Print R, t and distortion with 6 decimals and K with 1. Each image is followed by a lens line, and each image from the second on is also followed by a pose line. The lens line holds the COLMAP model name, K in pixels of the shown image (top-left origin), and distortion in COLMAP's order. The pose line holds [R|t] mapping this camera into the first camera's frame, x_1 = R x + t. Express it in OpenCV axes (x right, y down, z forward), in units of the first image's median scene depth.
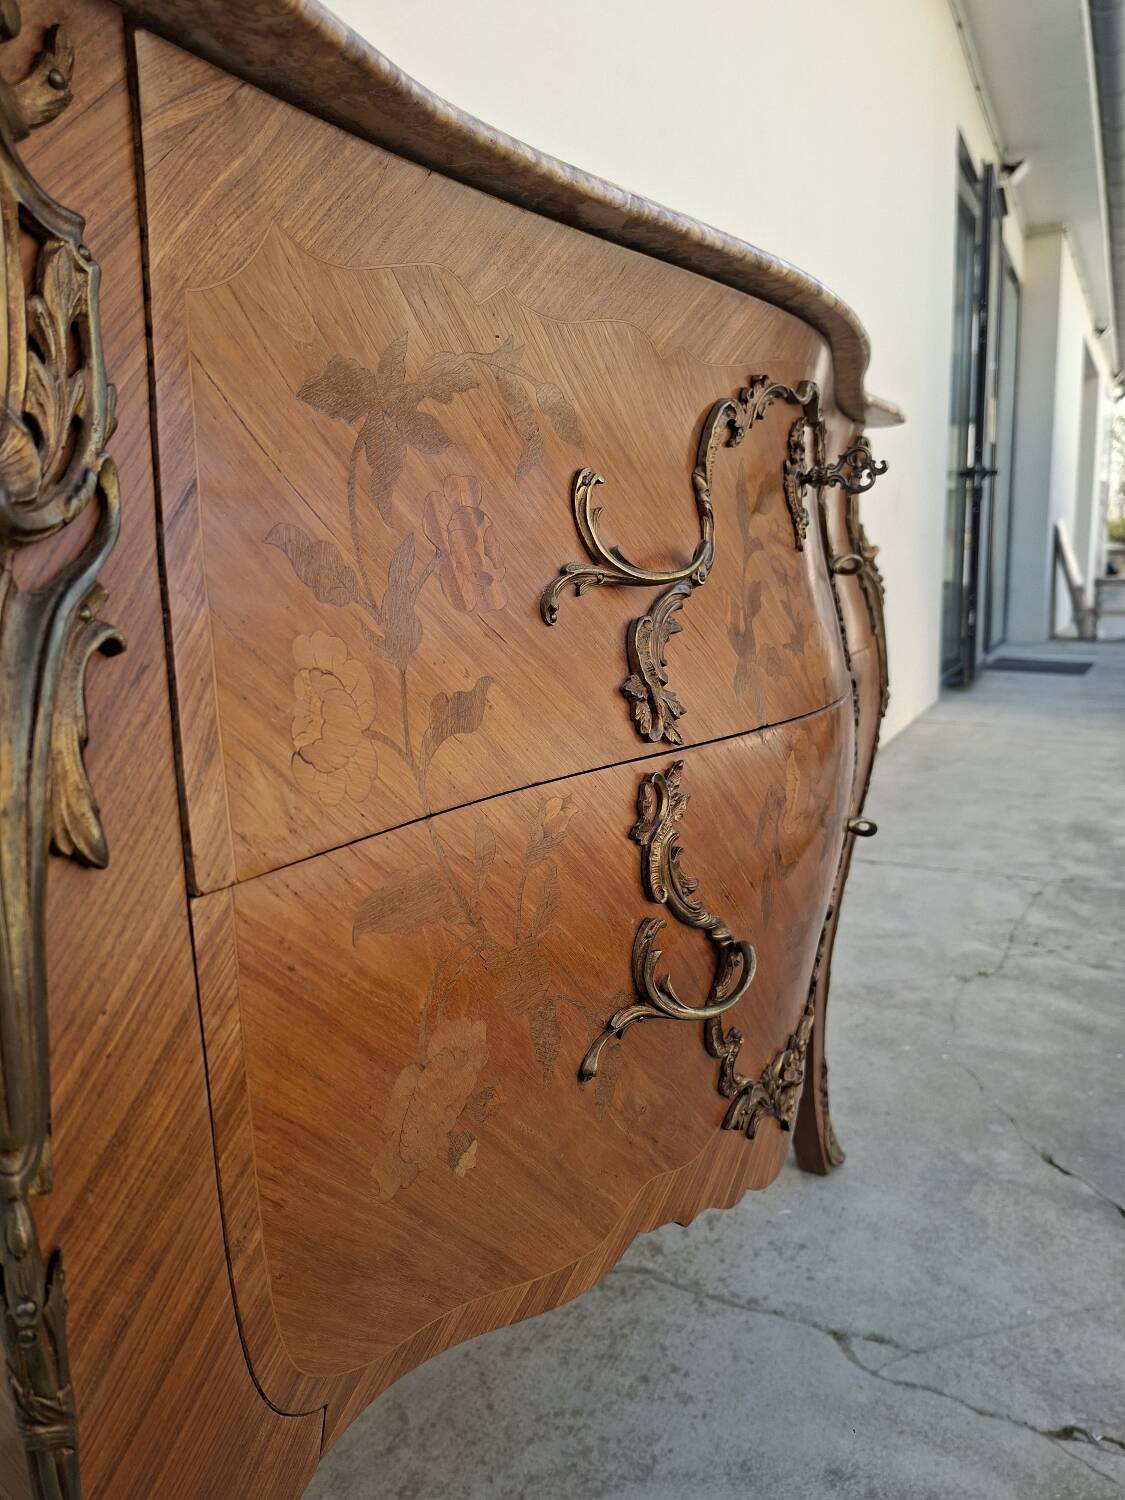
lens RADIAL K [[1048.9, 0, 561.8], [0, 1048.9, 759.9], [0, 0, 1]] dist [0.048006, -0.055326]
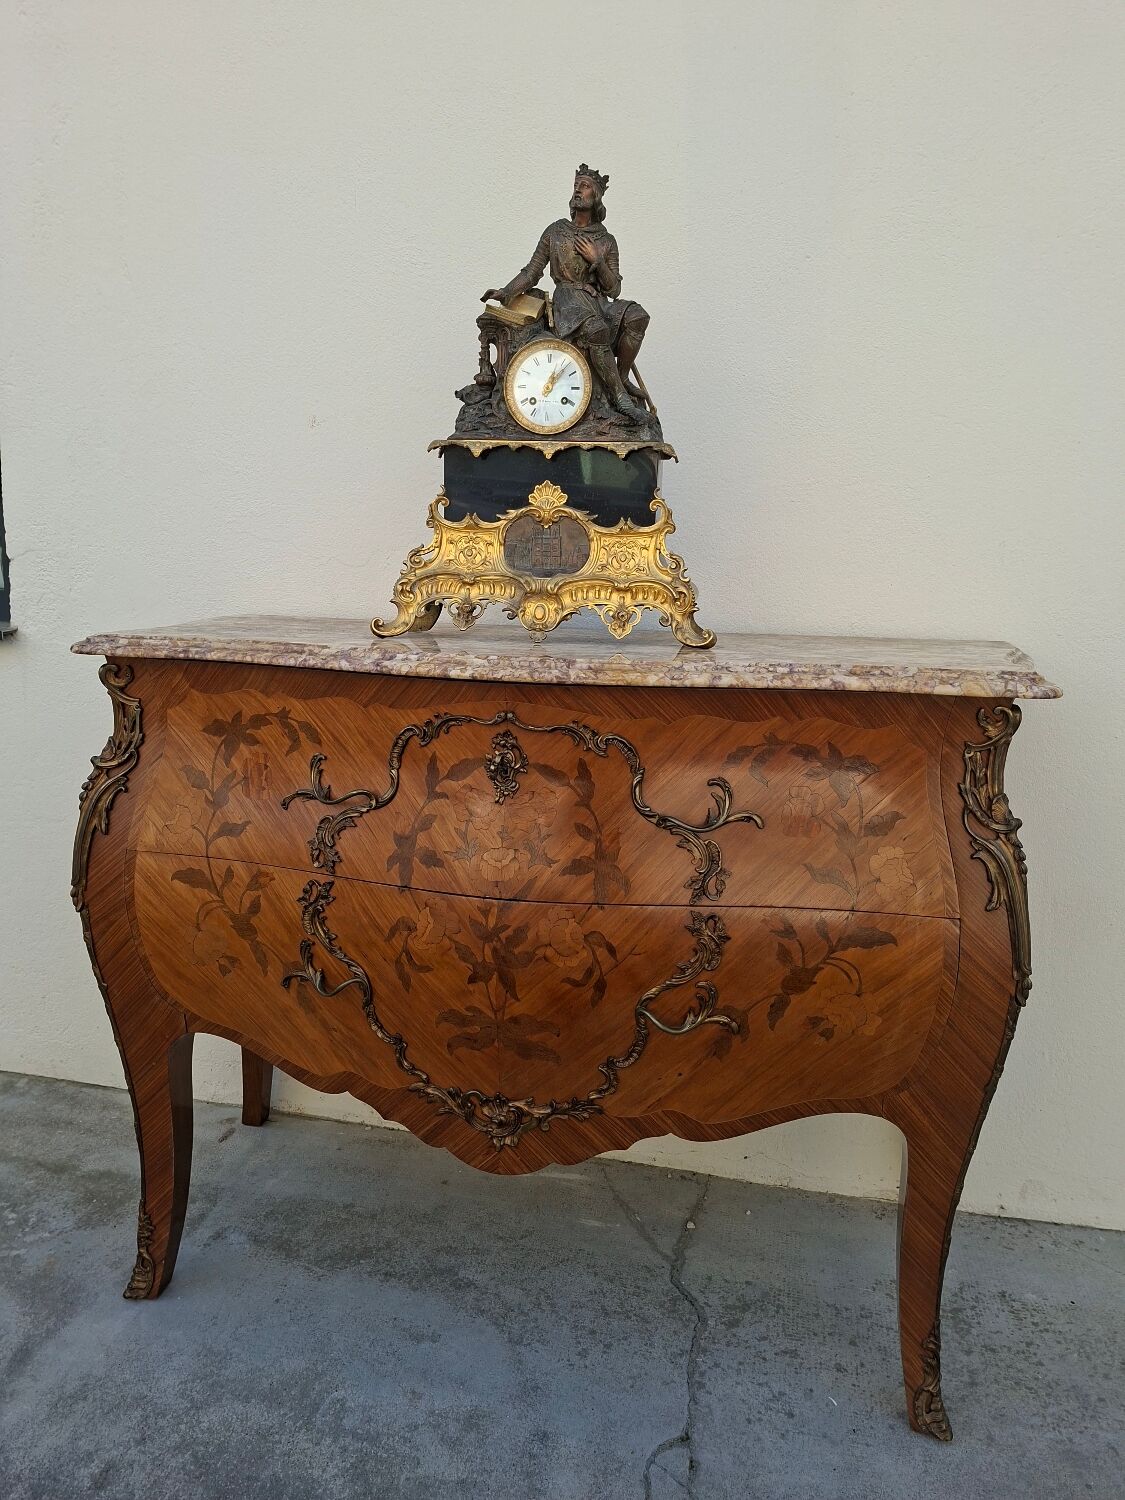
lens RADIAL K [[1048.9, 0, 550.9], [0, 1048.9, 749.4], [0, 0, 1]] dist [0.048006, -0.055326]
pose [[0.262027, 0.182221, -0.947701, 2.444037], [-0.196545, 0.971507, 0.132456, -0.699734], [0.944834, 0.151559, 0.290376, 0.771277]]
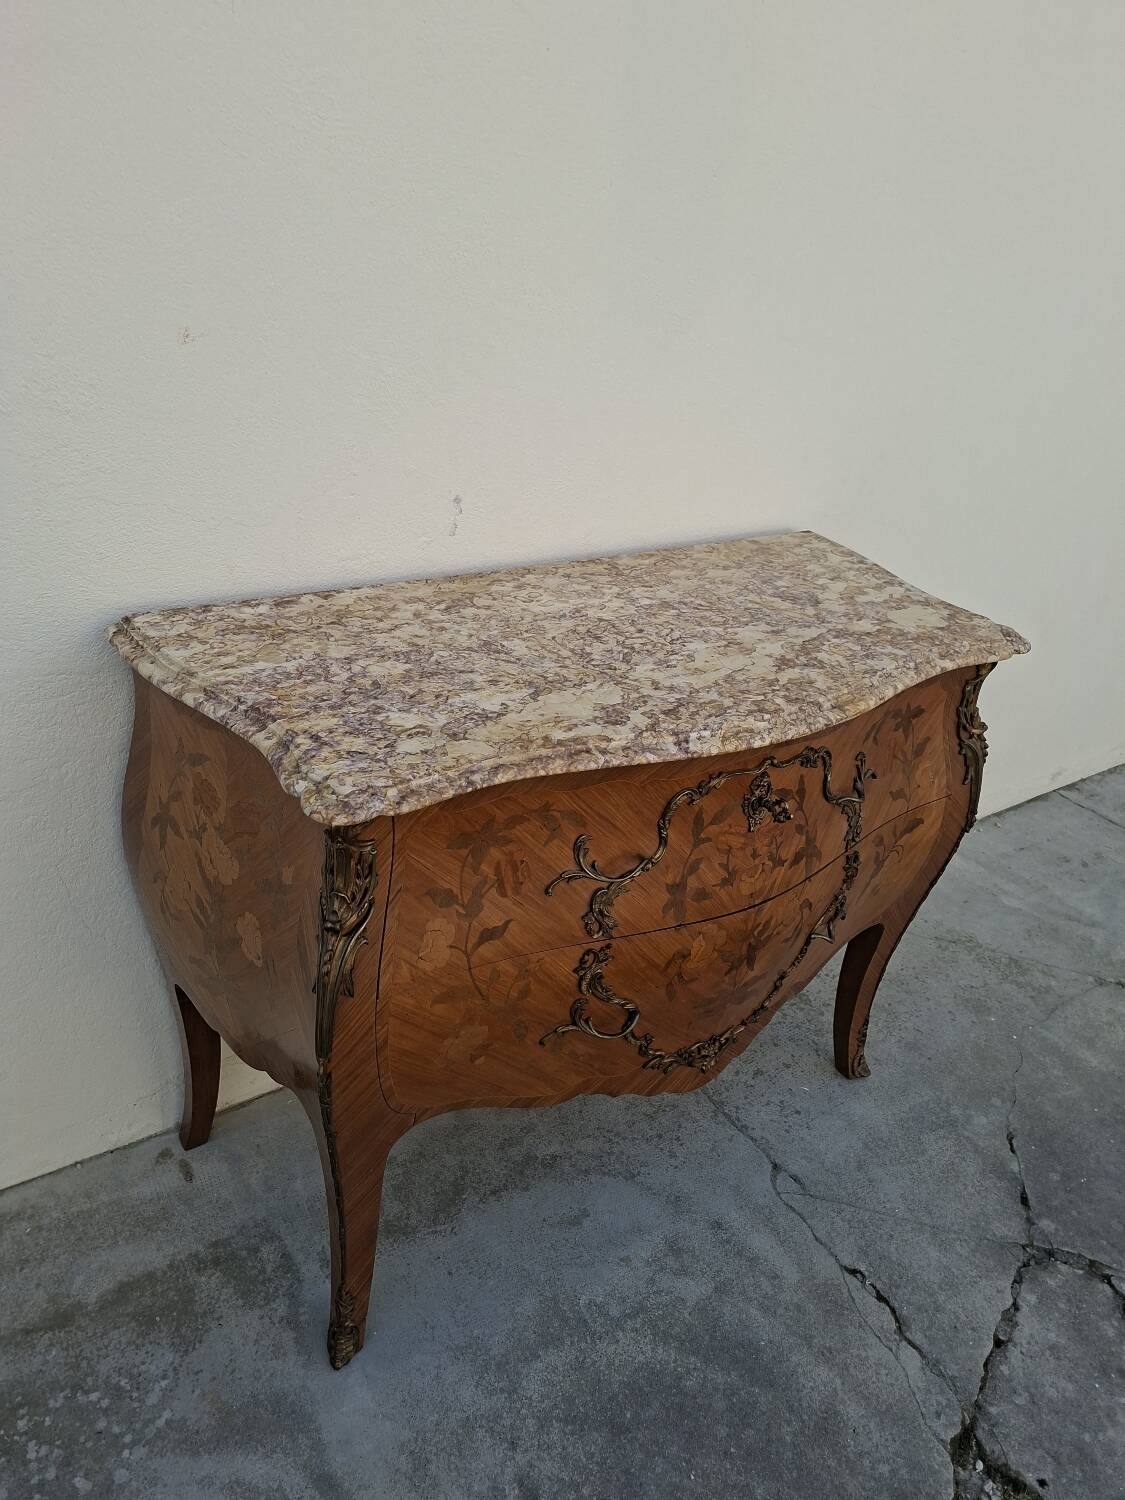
lens RADIAL K [[1048.9, 0, 557.2], [0, 1048.9, 744.1], [0, 0, 1]] dist [0.048006, -0.055326]
pose [[0.869187, 0.309984, -0.385258, 0.805115], [-0.184673, 0.926233, 0.328616, -1.211611], [0.458704, -0.214482, 0.862315, -1.029958]]
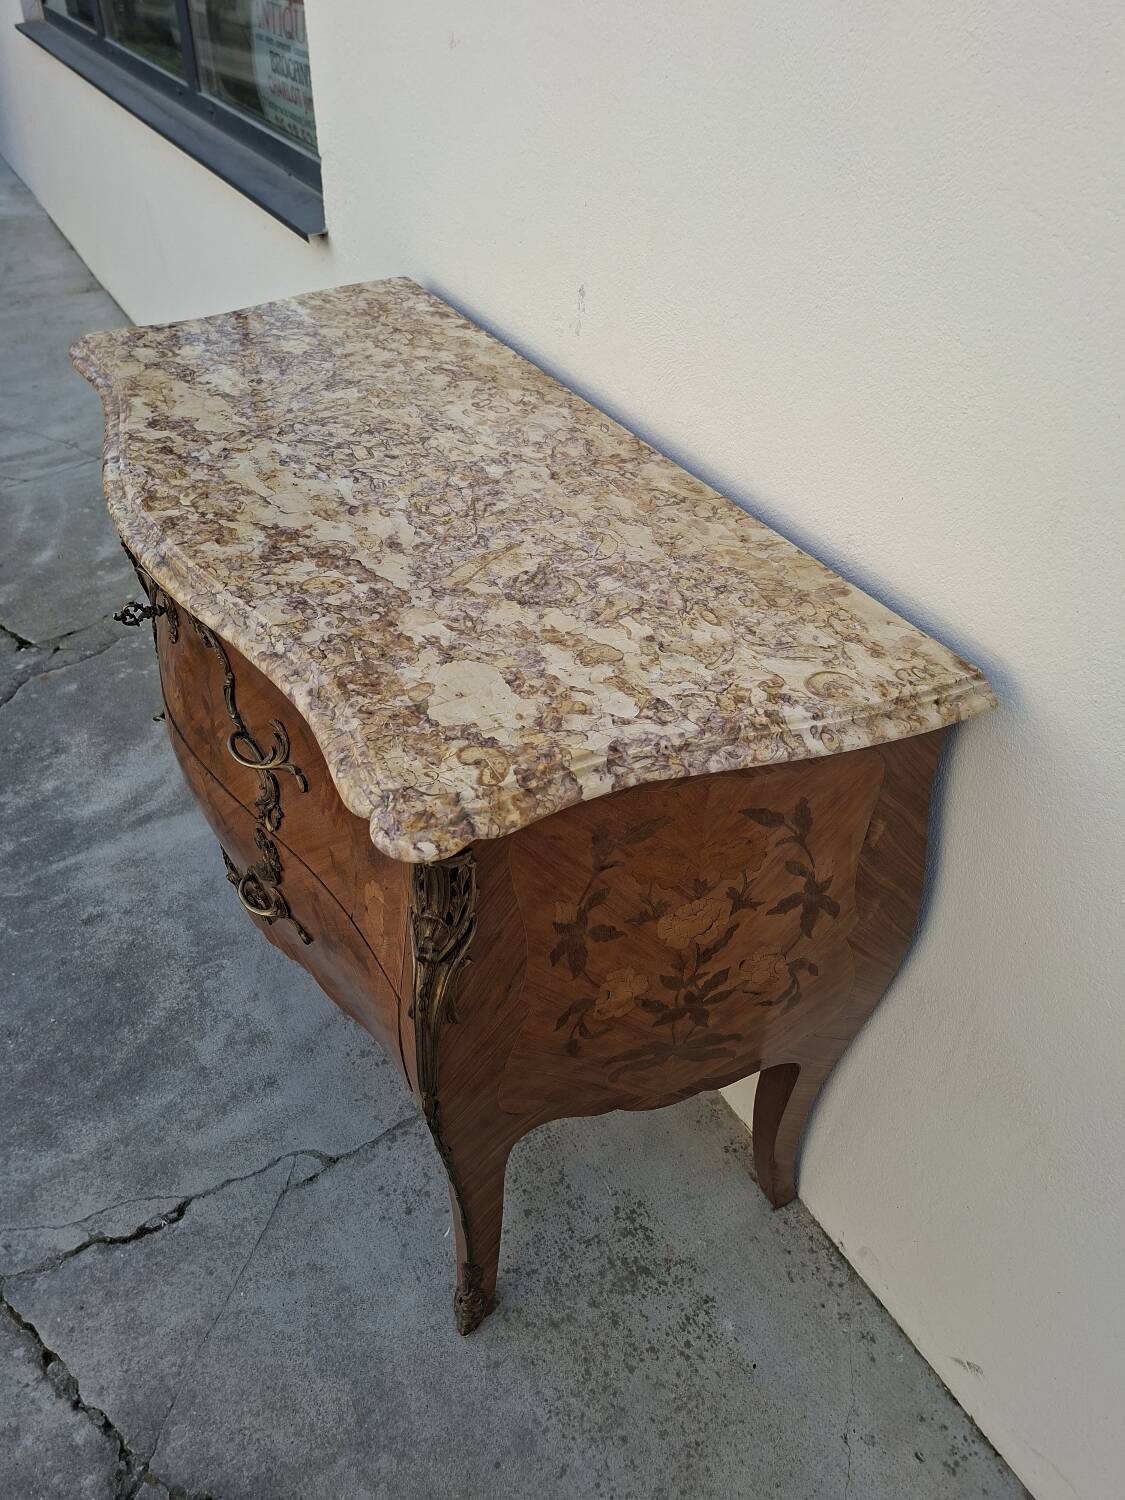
lens RADIAL K [[1048.9, 0, 573.4], [0, 1048.9, 755.8], [0, 0, 1]] dist [0.048006, -0.055326]
pose [[-0.540983, 0.541013, -0.643927, 1.434209], [-0.170292, 0.679316, 0.713814, -1.868153], [0.823612, 0.495817, -0.275368, 2.799135]]
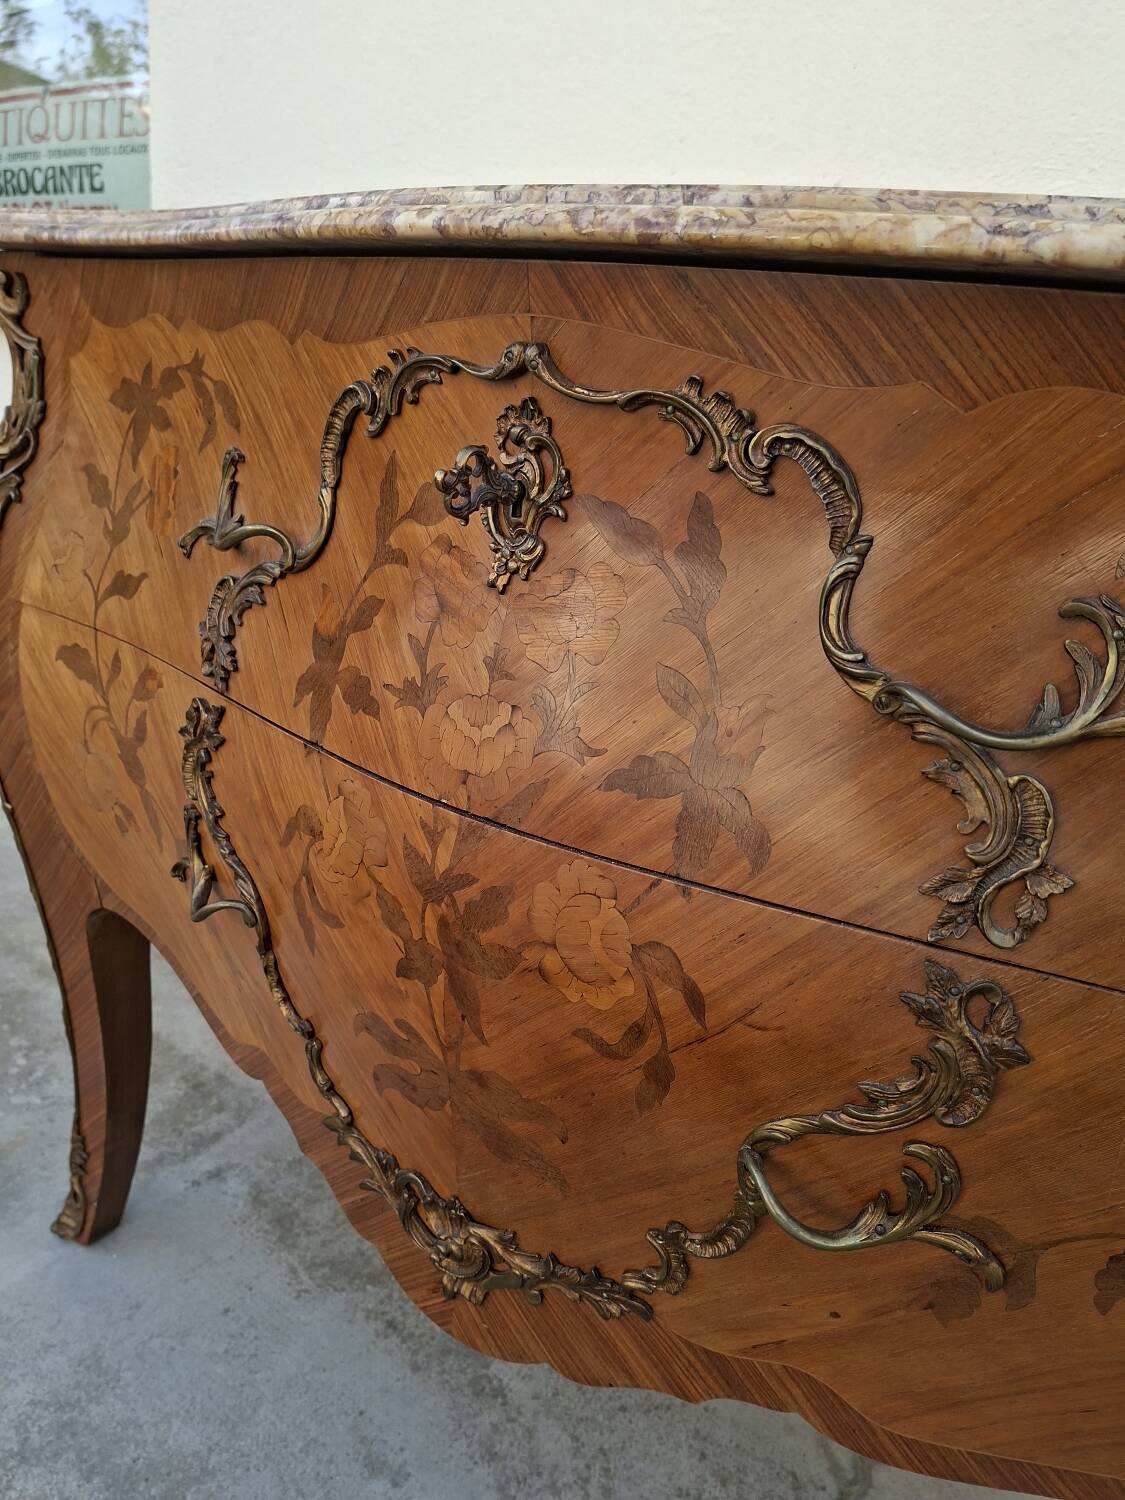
lens RADIAL K [[1048.9, 0, 556.2], [0, 1048.9, 771.9], [0, 0, 1]] dist [0.048006, -0.055326]
pose [[-0.140112, 0.335921, -0.931411, 1.210440], [-0.267040, 0.893012, 0.362243, -0.470734], [0.953446, 0.299478, -0.035418, 1.469525]]
